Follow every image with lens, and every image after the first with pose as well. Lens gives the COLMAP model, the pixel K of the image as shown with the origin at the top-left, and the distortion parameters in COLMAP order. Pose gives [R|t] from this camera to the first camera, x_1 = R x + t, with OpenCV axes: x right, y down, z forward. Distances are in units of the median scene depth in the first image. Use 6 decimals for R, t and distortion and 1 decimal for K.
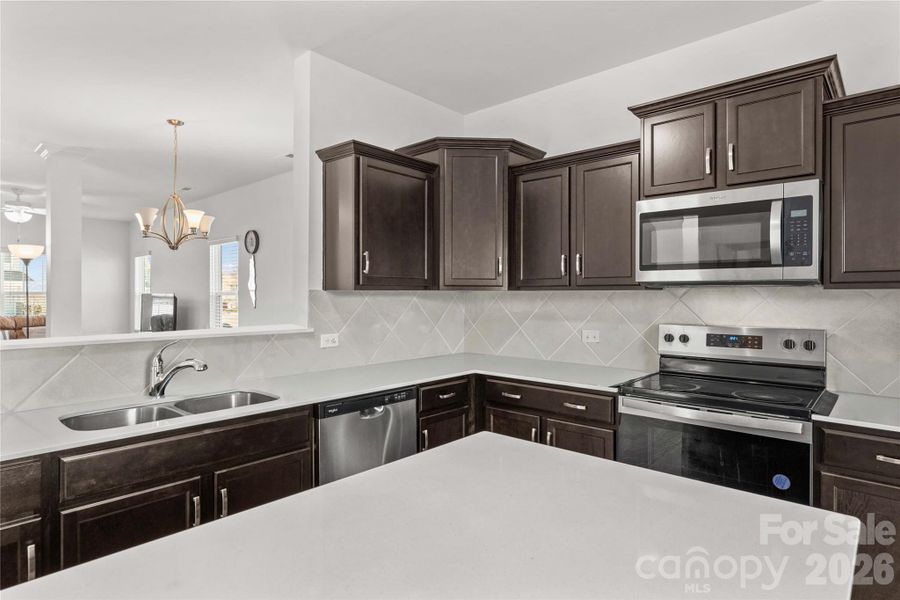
lens RADIAL K [[493.0, 0, 450.0], [0, 493.0, 300.0], [0, 0, 1]] dist [-0.002797, 0.000307]
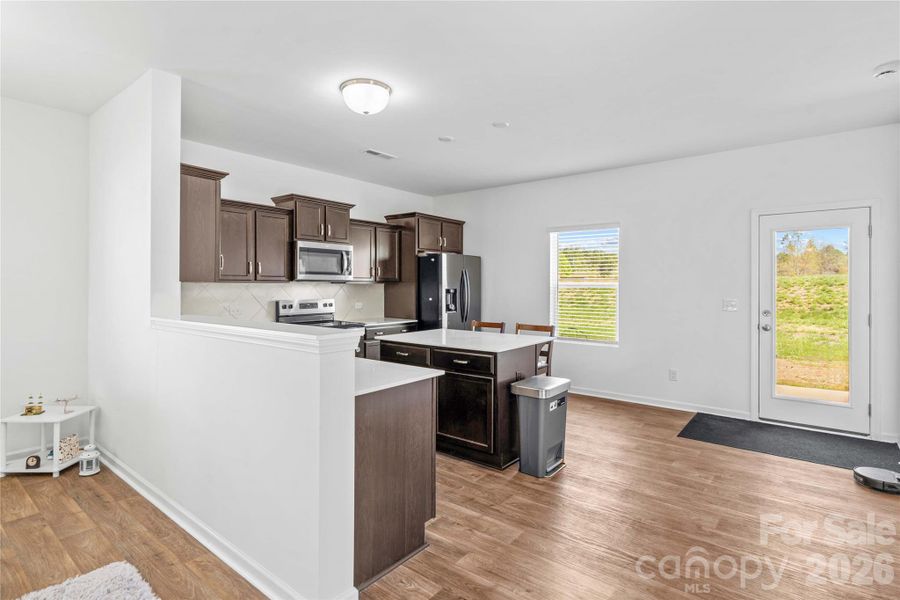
lens RADIAL K [[453.4, 0, 438.2], [0, 453.4, 289.4], [0, 0, 1]] dist [-0.002650, -0.000053]
pose [[-0.051161, -0.009419, 0.998646, -1.399566], [0.008319, 0.999917, 0.009858, -0.007625], [-0.998656, 0.008812, -0.051078, 0.454199]]
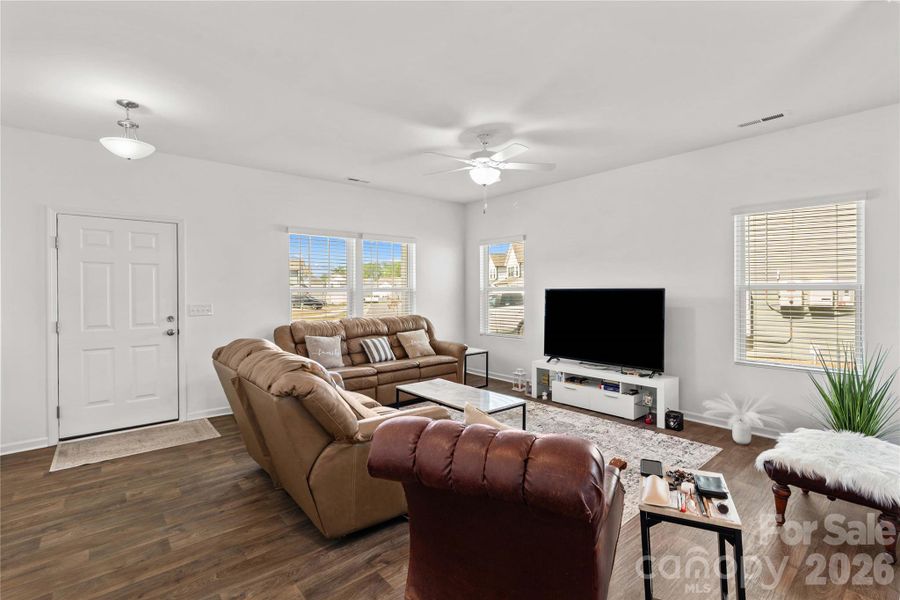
lens RADIAL K [[416.7, 0, 447.3], [0, 416.7, 293.8], [0, 0, 1]] dist [0.000685, -0.000160]
pose [[0.991299, -0.004973, -0.131536, -2.006658], [0.004890, 0.999988, -0.000954, -0.017368], [0.131539, 0.000302, 0.991311, 0.998100]]
